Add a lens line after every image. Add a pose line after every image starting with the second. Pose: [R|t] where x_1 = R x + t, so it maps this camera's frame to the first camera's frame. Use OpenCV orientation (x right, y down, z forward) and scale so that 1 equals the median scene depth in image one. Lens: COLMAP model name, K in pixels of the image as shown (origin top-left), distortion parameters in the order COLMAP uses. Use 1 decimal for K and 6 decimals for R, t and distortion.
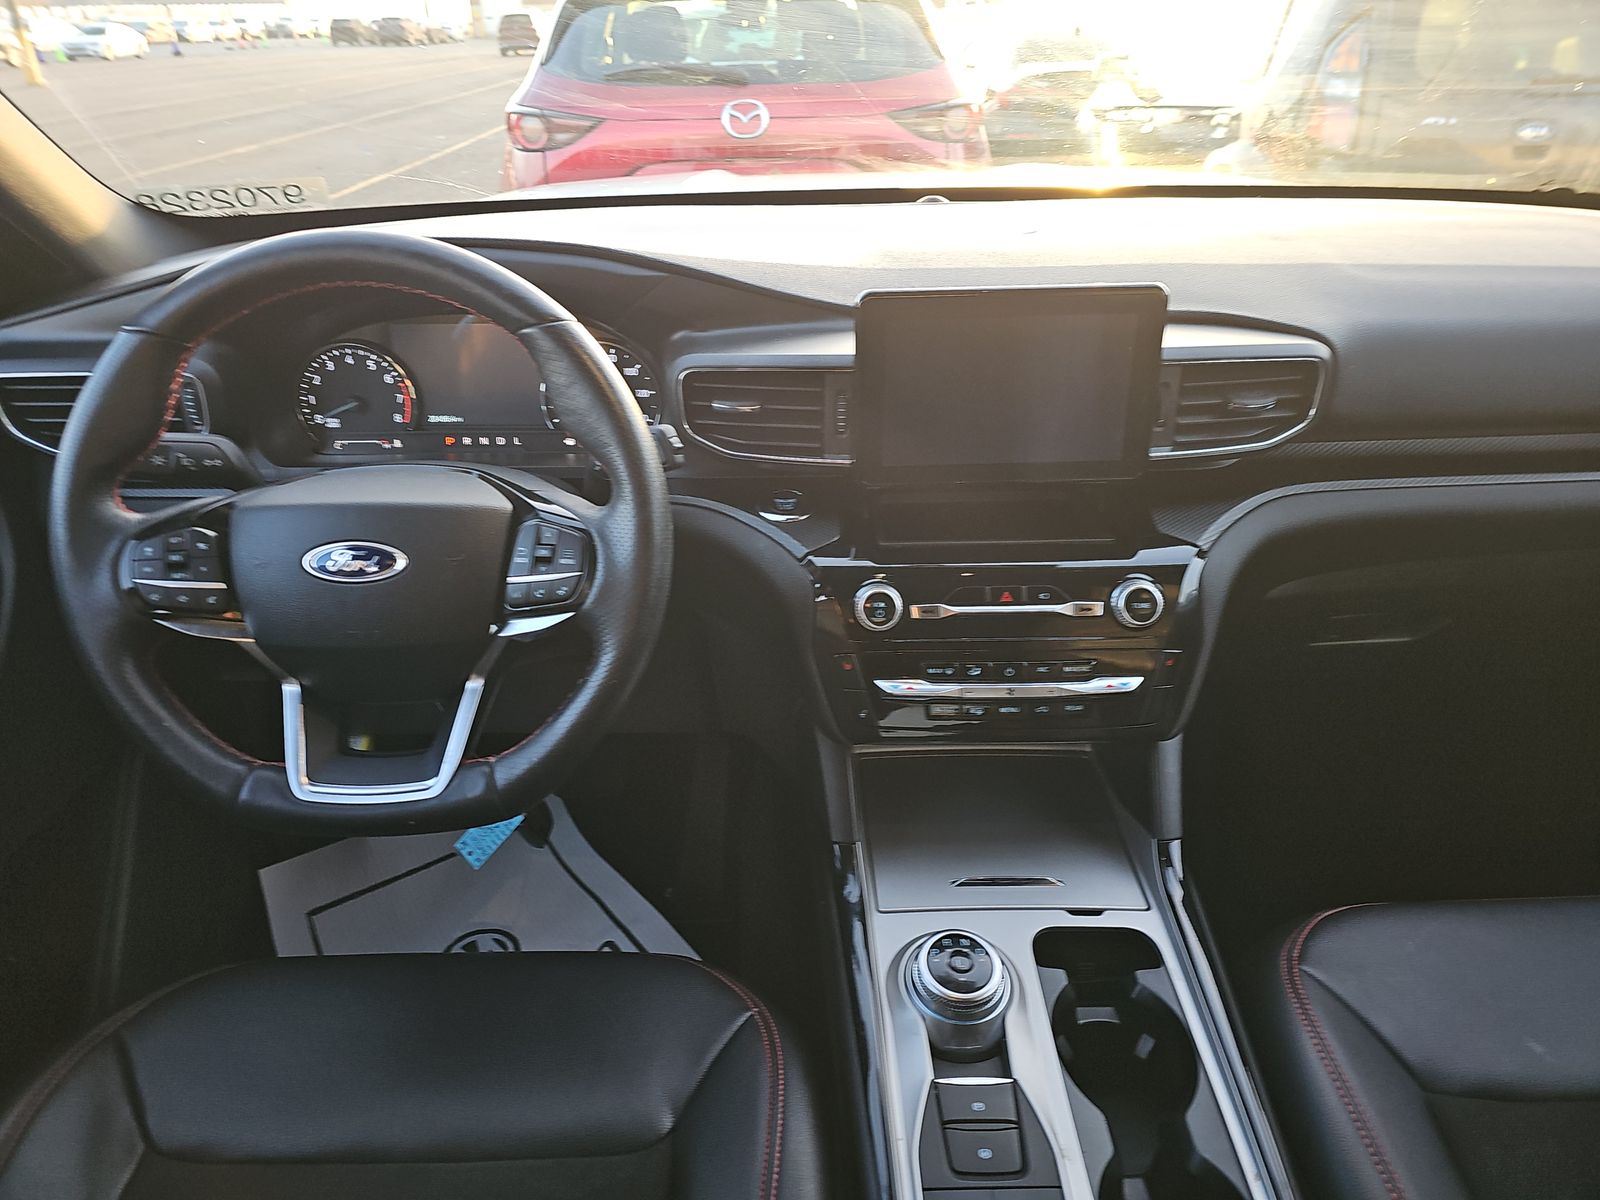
lens RADIAL K [[1060.7, 0, 800.0], [0, 1060.7, 600.0], [0, 0, 1]] dist [0.011883, -0.003853]
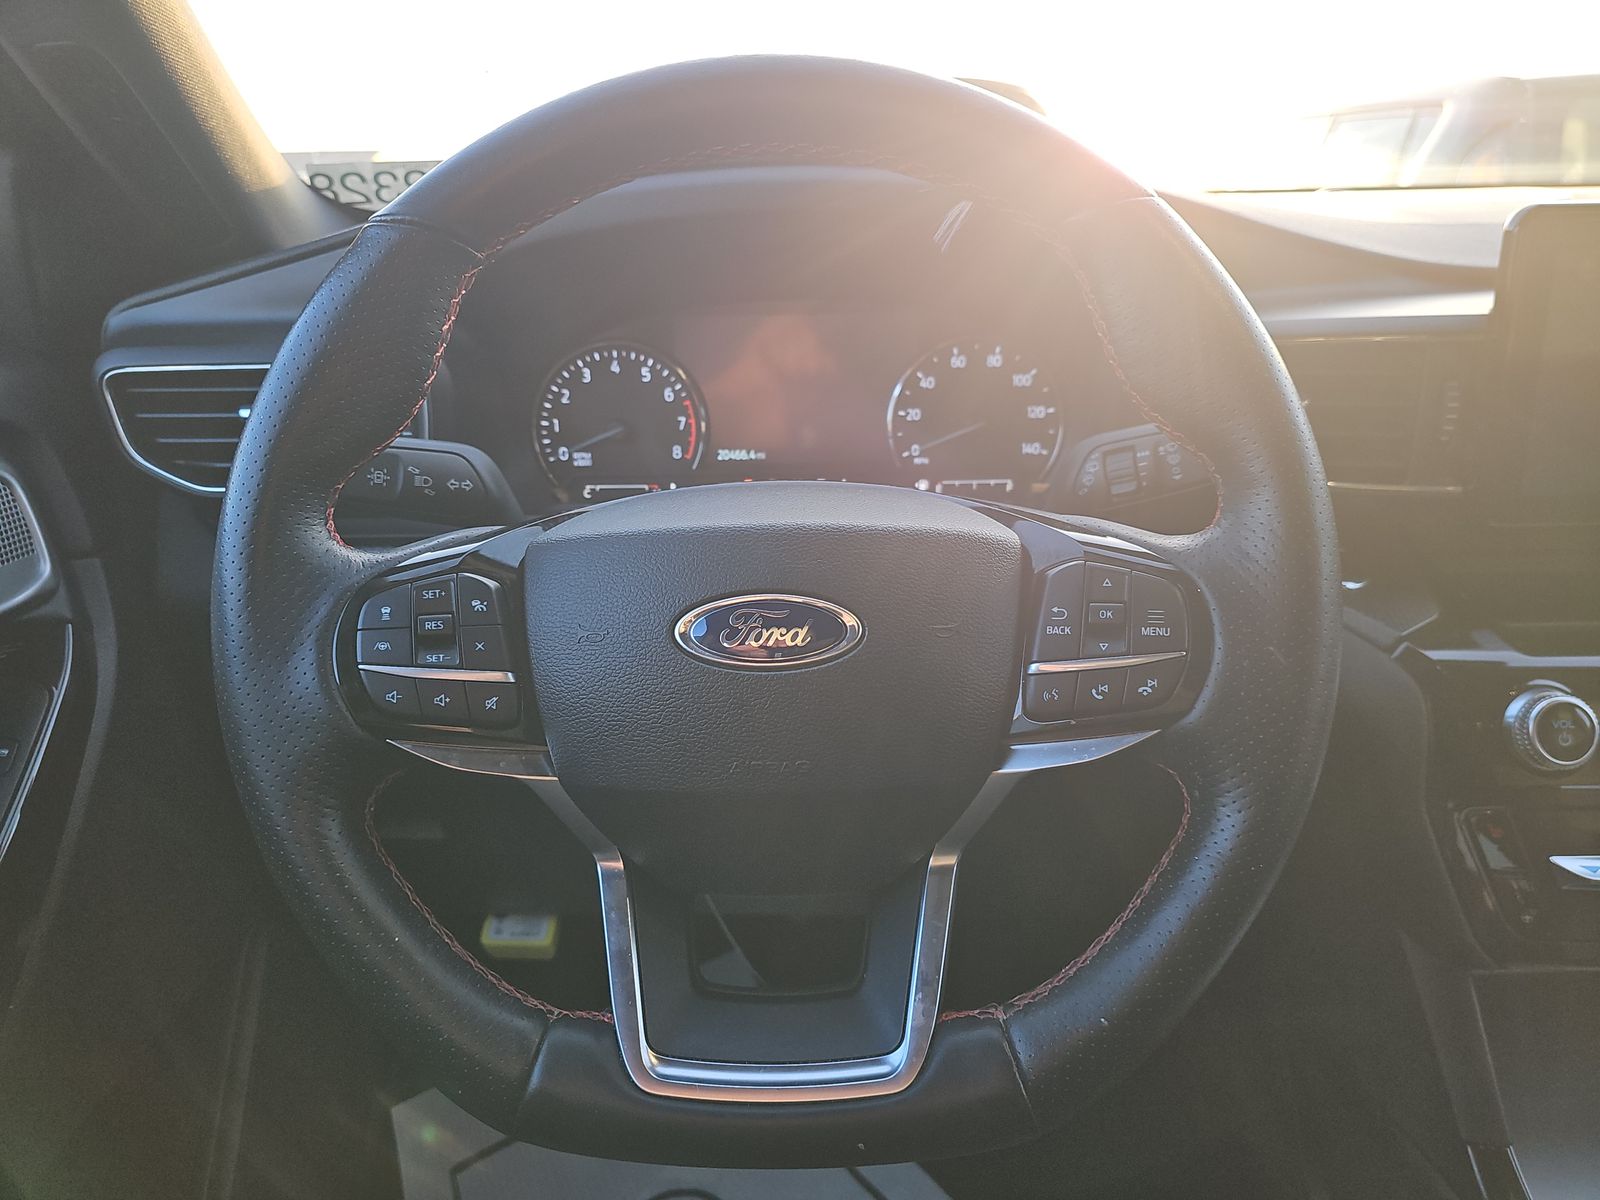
lens RADIAL K [[1060.7, 0, 800.0], [0, 1060.7, 600.0], [0, 0, 1]] dist [0.011883, -0.003853]
pose [[0.999450, -0.000388, -0.033163, -0.332410], [-0.004018, 0.991150, -0.132687, 0.016771], [0.032921, 0.132747, 0.990603, 0.406091]]
